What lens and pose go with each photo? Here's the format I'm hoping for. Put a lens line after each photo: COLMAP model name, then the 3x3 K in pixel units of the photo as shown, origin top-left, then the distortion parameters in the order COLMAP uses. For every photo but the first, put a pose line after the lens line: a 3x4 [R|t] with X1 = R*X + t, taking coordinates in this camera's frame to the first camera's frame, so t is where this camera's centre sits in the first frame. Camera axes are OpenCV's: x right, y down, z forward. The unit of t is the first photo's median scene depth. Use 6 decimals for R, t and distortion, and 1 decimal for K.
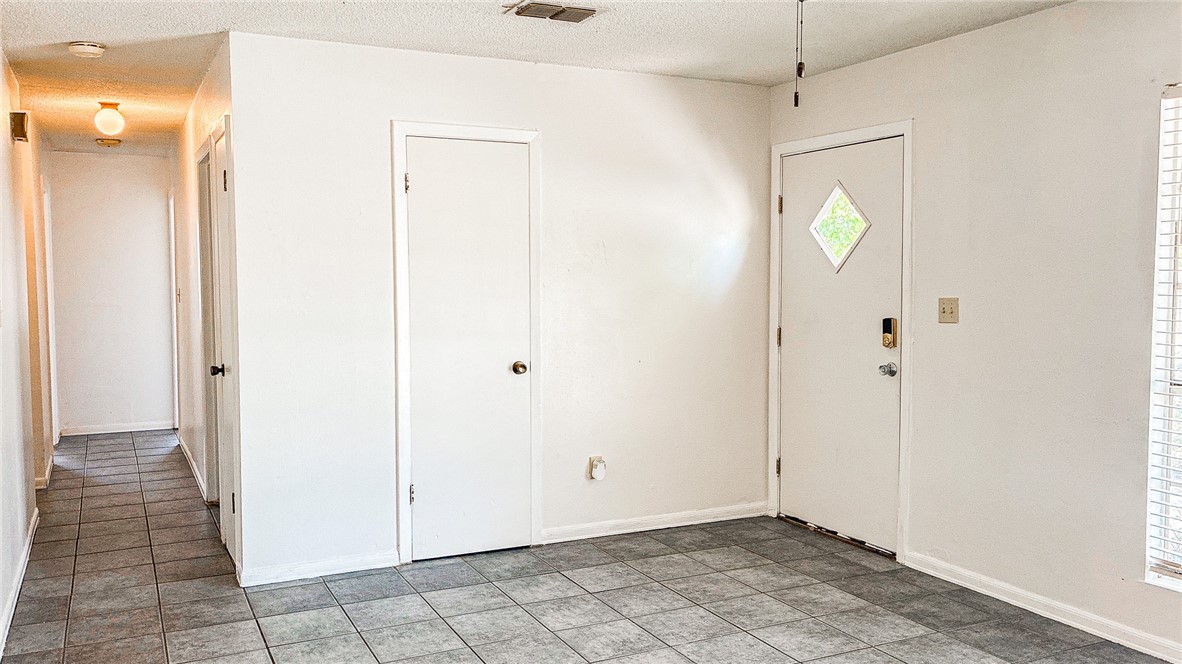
lens RADIAL K [[955.2, 0, 591.0], [0, 955.2, 332.0], [0, 0, 1]] dist [0.036712, -0.011822]
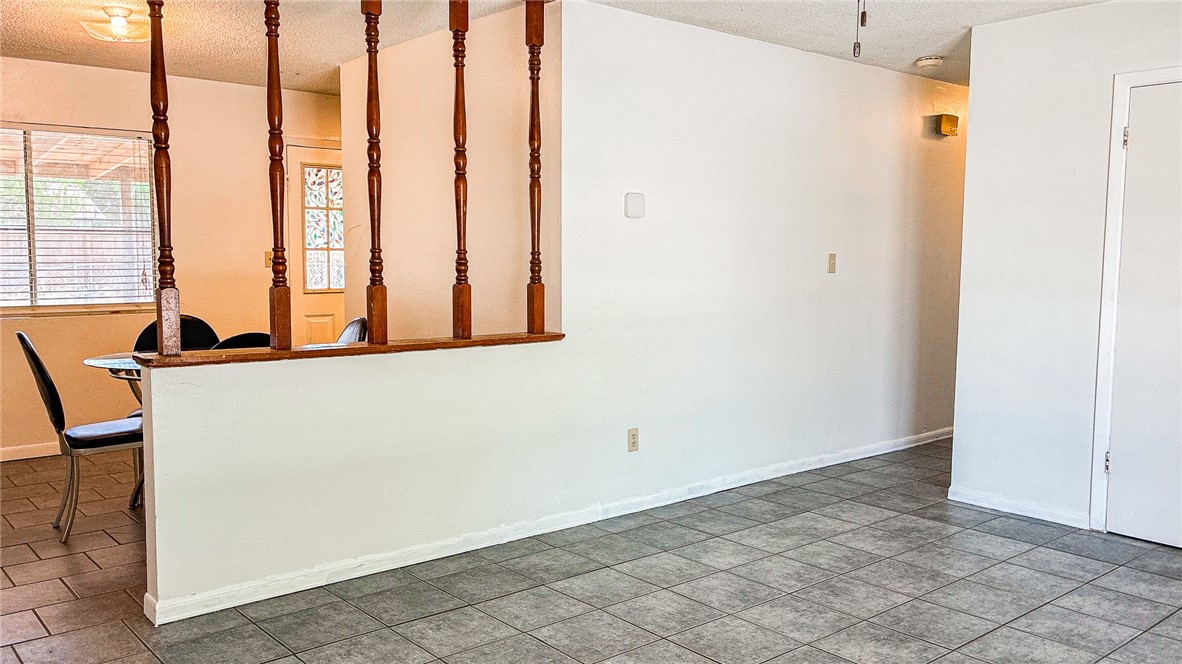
lens RADIAL K [[955.2, 0, 591.0], [0, 955.2, 332.0], [0, 0, 1]] dist [0.036712, -0.011822]
pose [[0.238687, 0.084135, -0.967445, 0.680947], [-0.063744, 0.995449, 0.070844, 0.003622], [0.969002, 0.044759, 0.242964, 0.279604]]
